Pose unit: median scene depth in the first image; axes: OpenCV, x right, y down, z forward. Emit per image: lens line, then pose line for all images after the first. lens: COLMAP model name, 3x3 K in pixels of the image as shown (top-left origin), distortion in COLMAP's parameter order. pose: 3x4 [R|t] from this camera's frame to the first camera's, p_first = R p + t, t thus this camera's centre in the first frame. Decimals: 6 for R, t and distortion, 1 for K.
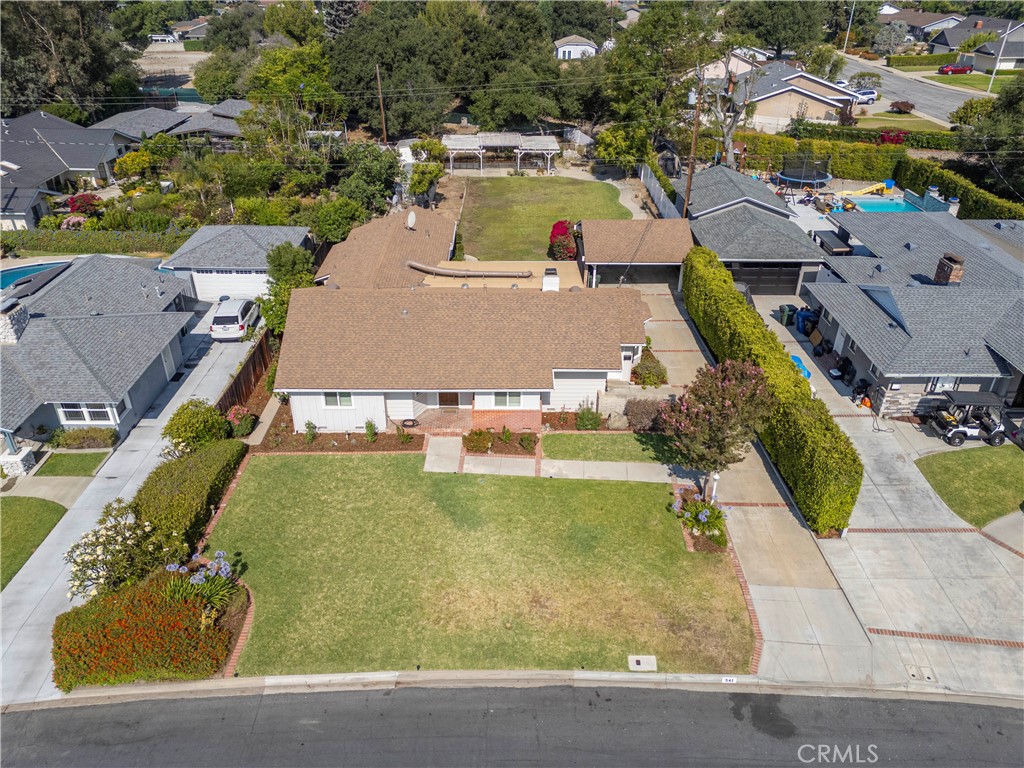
lens RADIAL K [[746.8, 0, 516.9], [0, 746.8, 381.4], [0, 0, 1]] dist [0.065231, -0.059494]
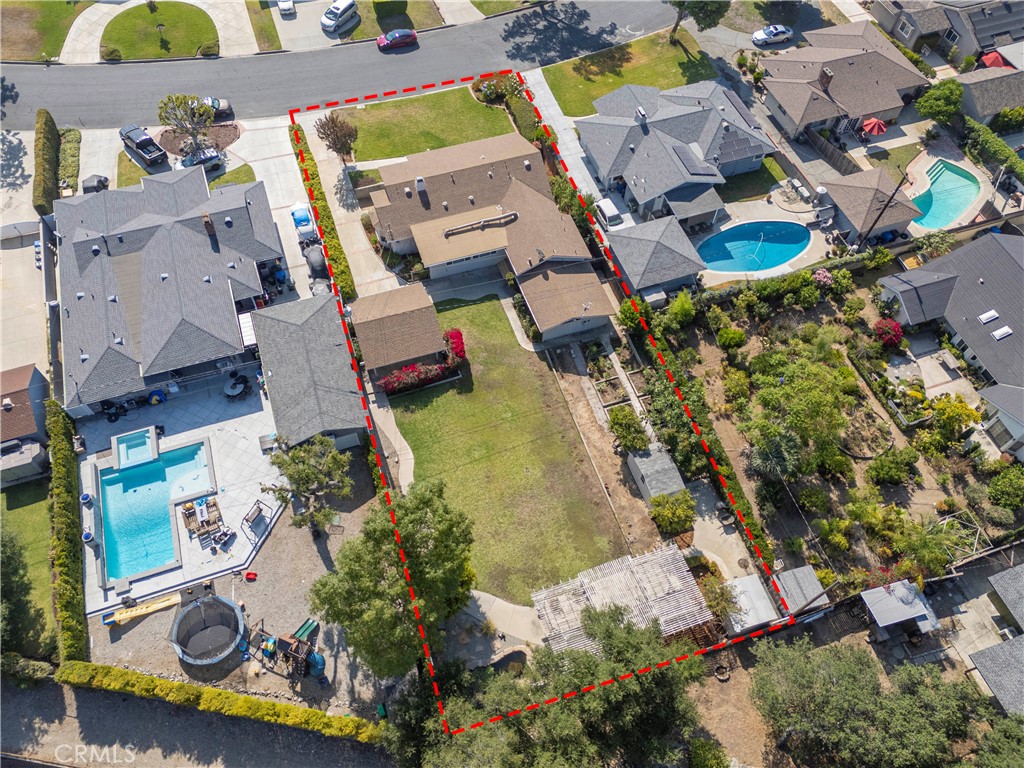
lens RADIAL K [[761.8, 0, 516.3], [0, 761.8, 388.0], [0, 0, 1]] dist [0.077080, -0.077412]
pose [[-0.947632, 0.248976, -0.200011, 0.375511], [-0.191282, 0.059031, 0.979758, -2.327379], [0.255744, 0.966709, -0.008316, 1.776389]]
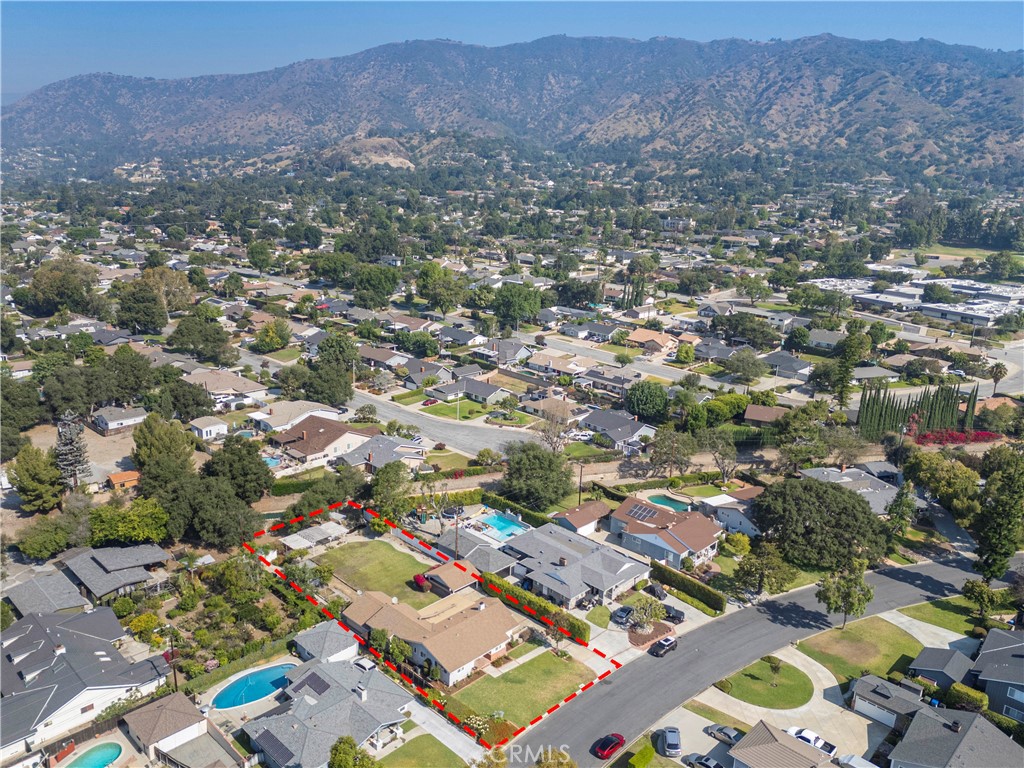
lens RADIAL K [[768.2, 0, 502.3], [0, 768.2, 384.0], [0, 0, 1]] dist [0.067952, -0.062269]
pose [[0.709466, -0.178948, 0.681642, -2.148579], [0.331032, 0.938500, -0.098165, -0.735640], [-0.622155, 0.295290, 0.725071, -1.867320]]
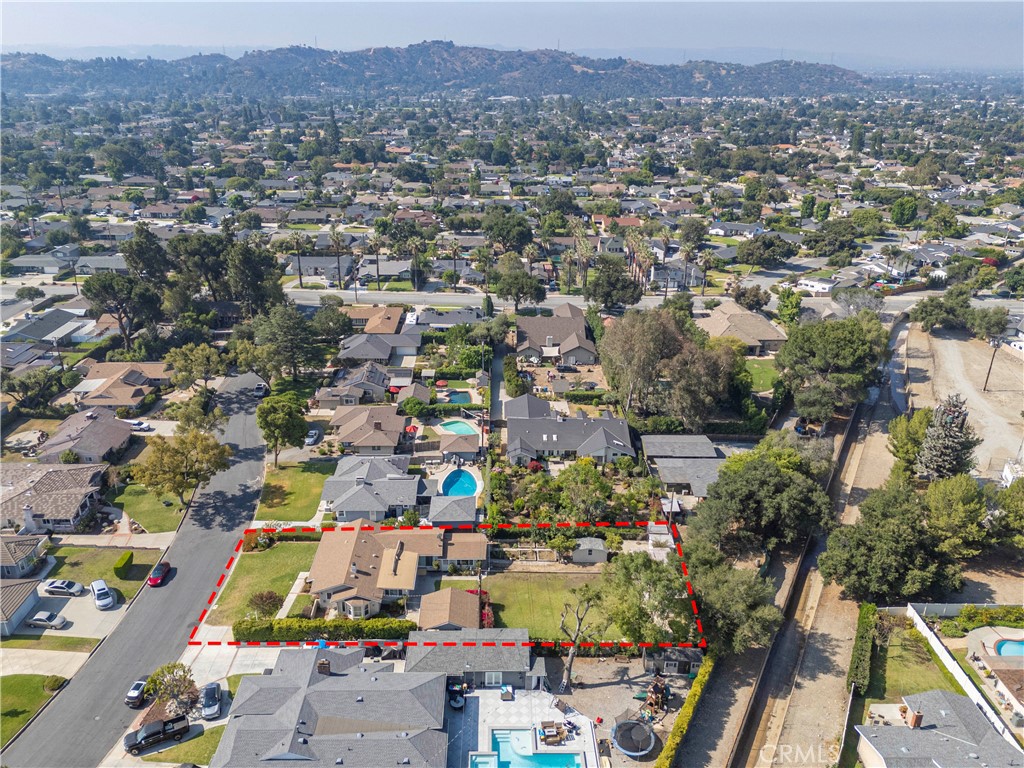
lens RADIAL K [[768.2, 0, 502.3], [0, 768.2, 384.0], [0, 0, 1]] dist [0.067952, -0.062269]
pose [[-0.003143, 0.380260, -0.924874, 2.731427], [-0.509062, 0.795461, 0.328782, -2.125290], [0.860724, 0.471852, 0.191076, 0.674780]]
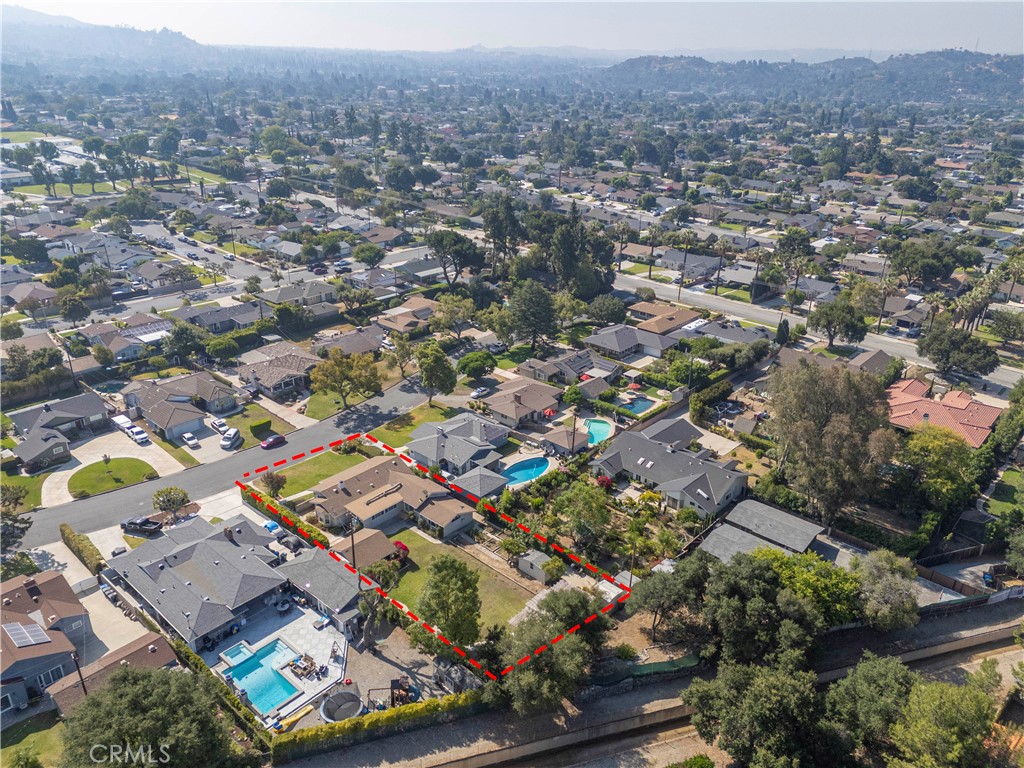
lens RADIAL K [[748.4, 0, 525.2], [0, 748.4, 387.4], [0, 0, 1]] dist [0.096172, -0.114407]
pose [[-0.672175, 0.280350, -0.685263, 1.857005], [-0.393146, 0.649130, 0.651204, -3.242065], [0.627389, 0.707132, -0.326110, 2.563775]]
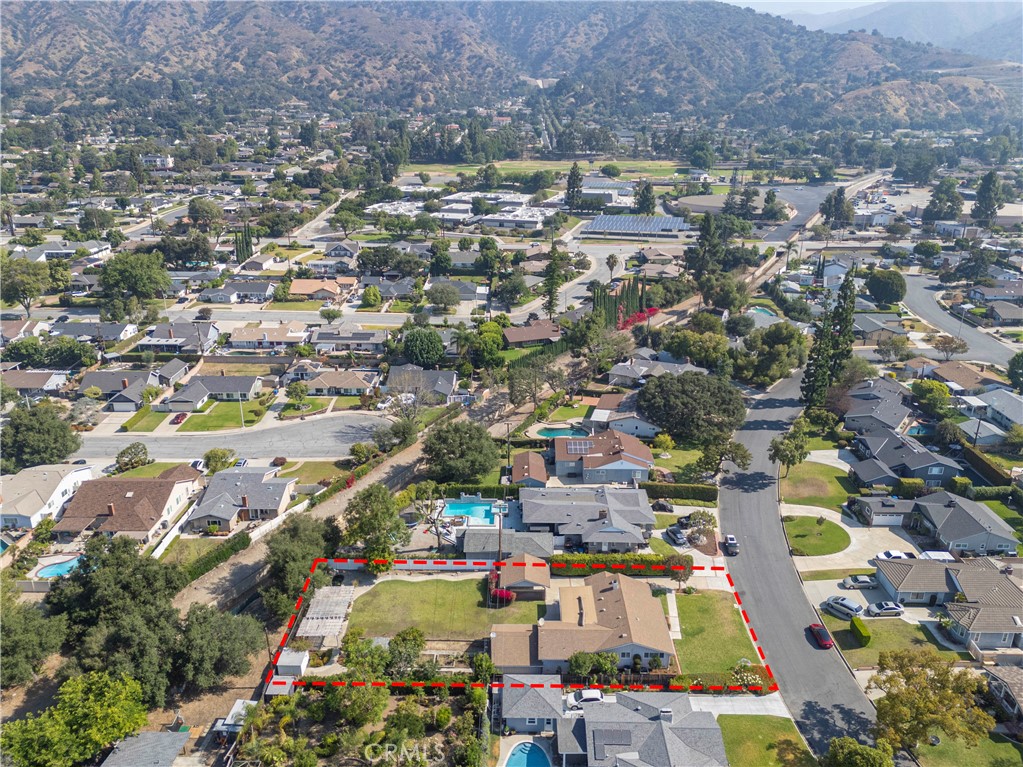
lens RADIAL K [[752.4, 0, 505.8], [0, 752.4, 386.5], [0, 0, 1]] dist [0.068185, -0.067109]
pose [[0.034982, -0.361635, 0.931663, -2.807570], [0.503731, 0.811532, 0.296091, -2.124513], [-0.863152, 0.458950, 0.210555, 0.418419]]
